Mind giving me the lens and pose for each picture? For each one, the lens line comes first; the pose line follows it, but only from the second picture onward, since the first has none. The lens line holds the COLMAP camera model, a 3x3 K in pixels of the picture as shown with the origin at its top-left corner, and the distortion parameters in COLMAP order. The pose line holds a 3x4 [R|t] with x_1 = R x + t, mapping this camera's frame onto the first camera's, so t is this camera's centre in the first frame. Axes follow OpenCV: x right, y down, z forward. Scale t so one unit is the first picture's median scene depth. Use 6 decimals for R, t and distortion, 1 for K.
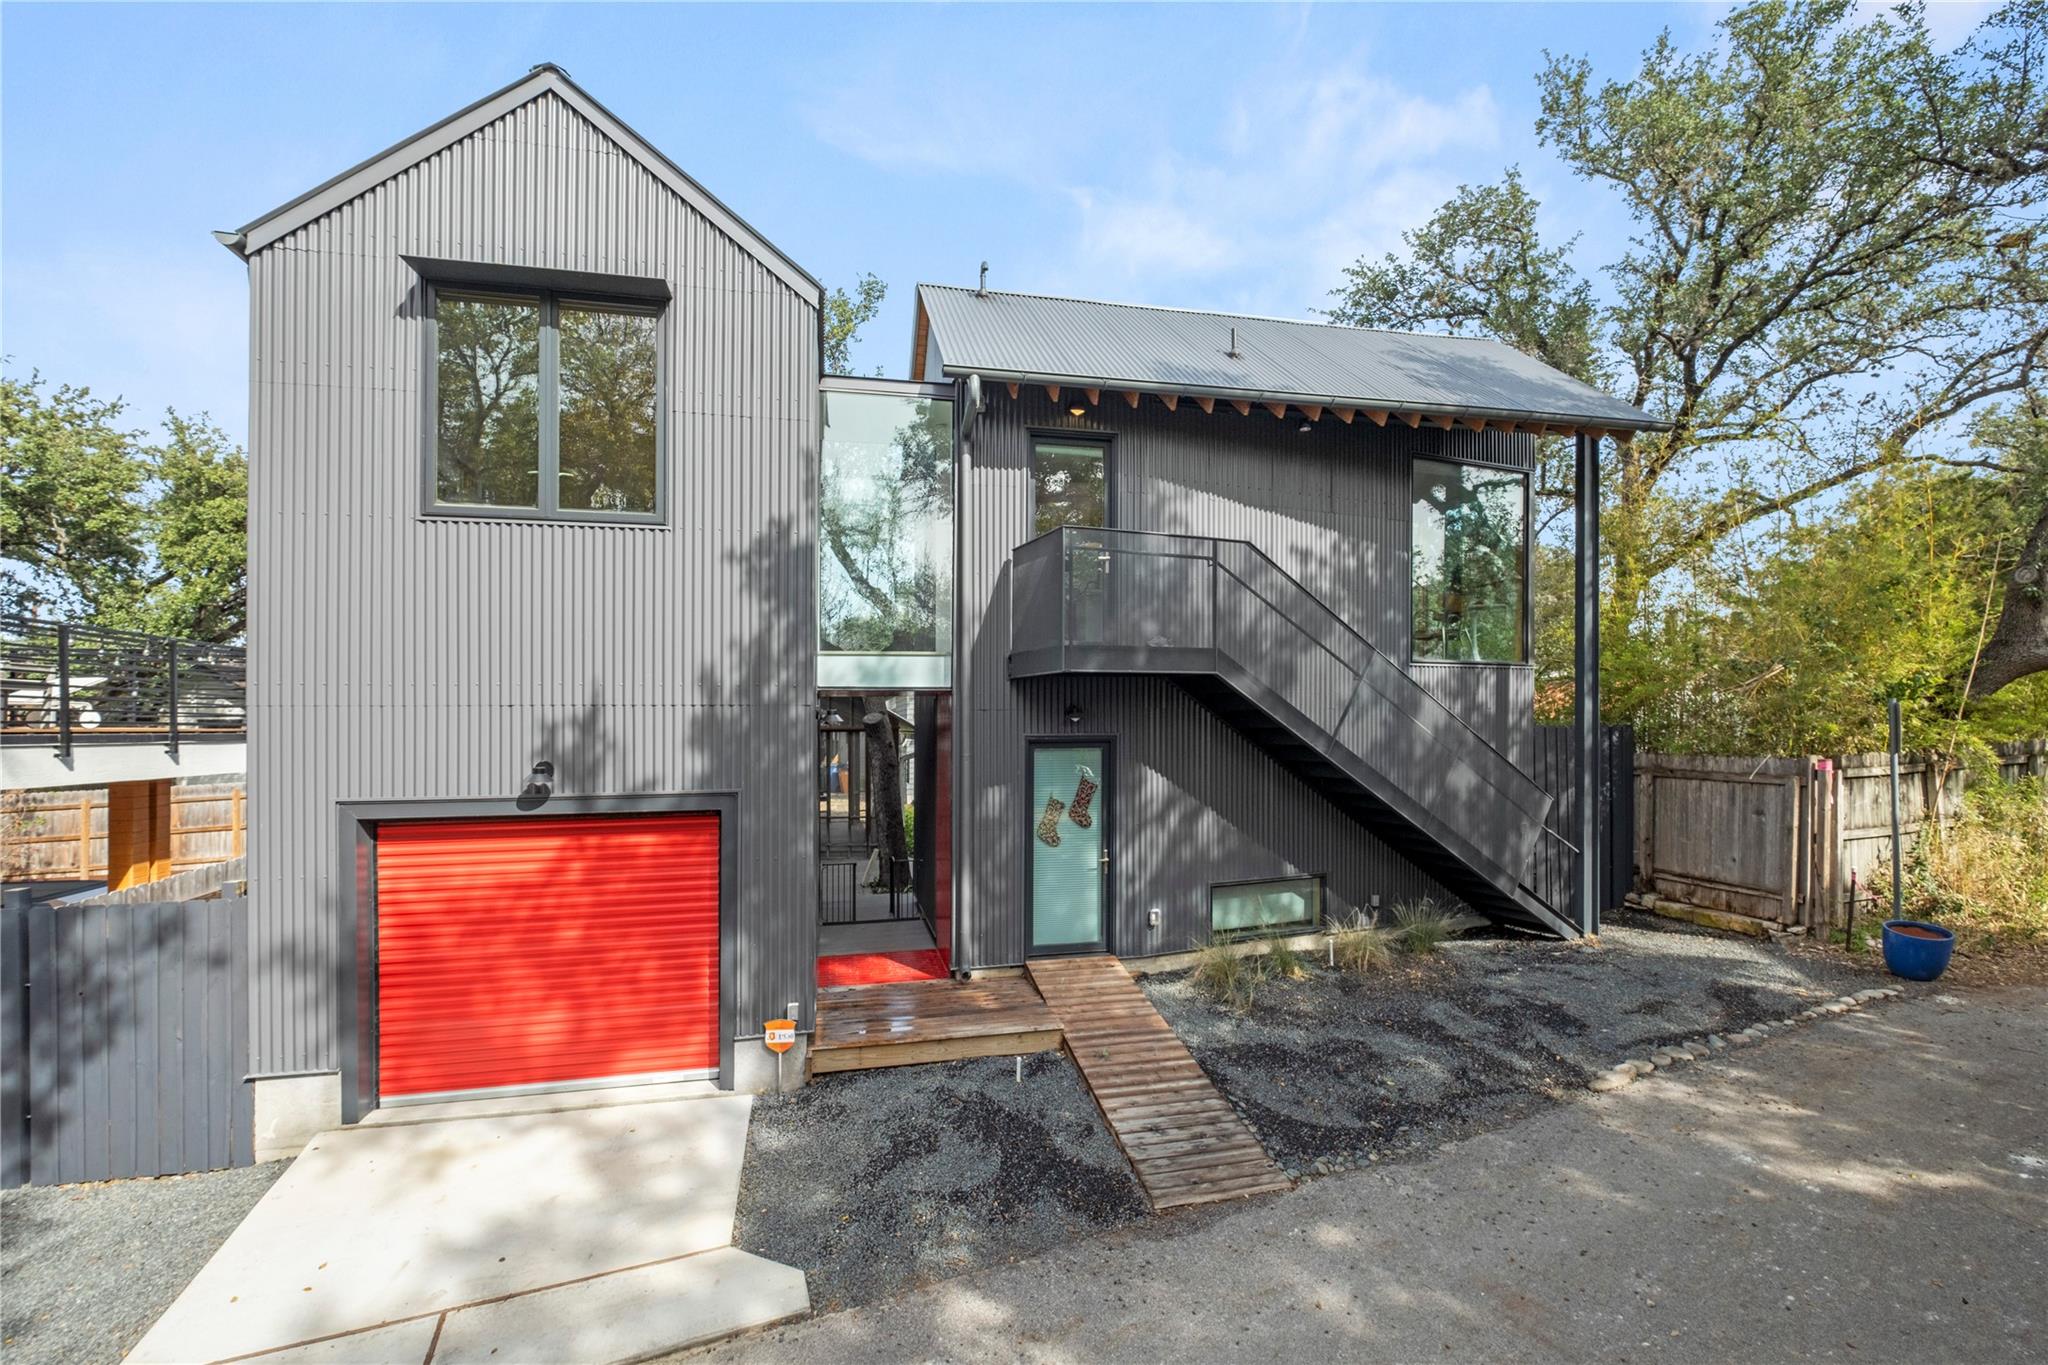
lens RADIAL K [[886.2, 0, 1025.6], [0, 886.2, 693.6], [0, 0, 1]] dist [0.001421, -0.003970]
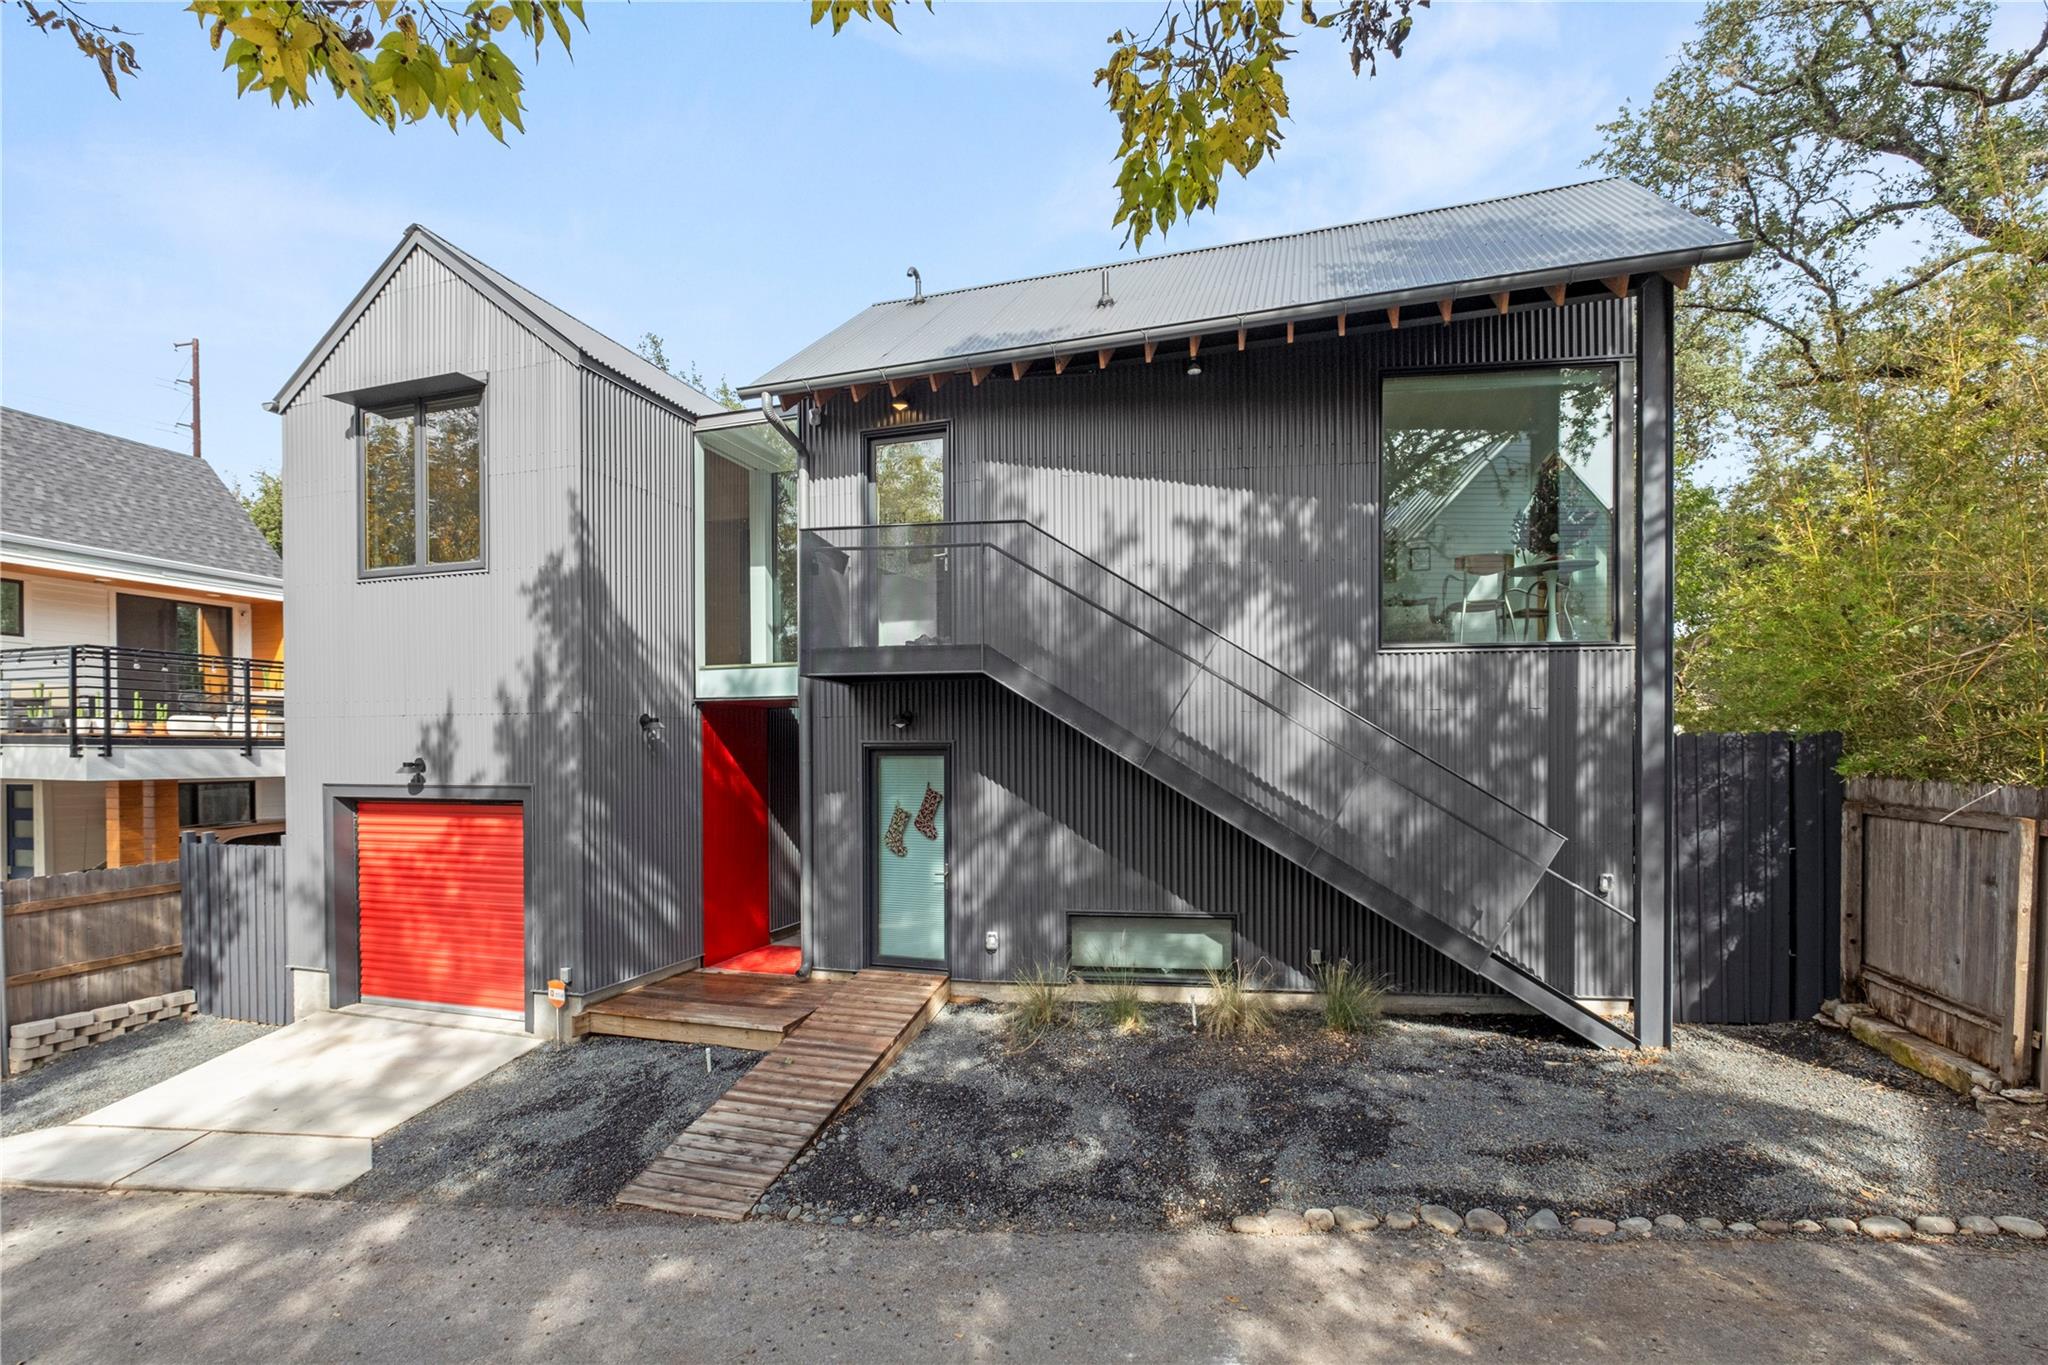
lens RADIAL K [[901.7, 0, 1030.9], [0, 901.7, 723.5], [0, 0, 1]] dist [-0.002316, -0.001366]
pose [[0.864672, -0.009885, -0.502240, 0.719858], [0.014977, 0.999869, 0.006105, 0.024464], [0.502114, -0.012800, 0.864707, 0.237643]]
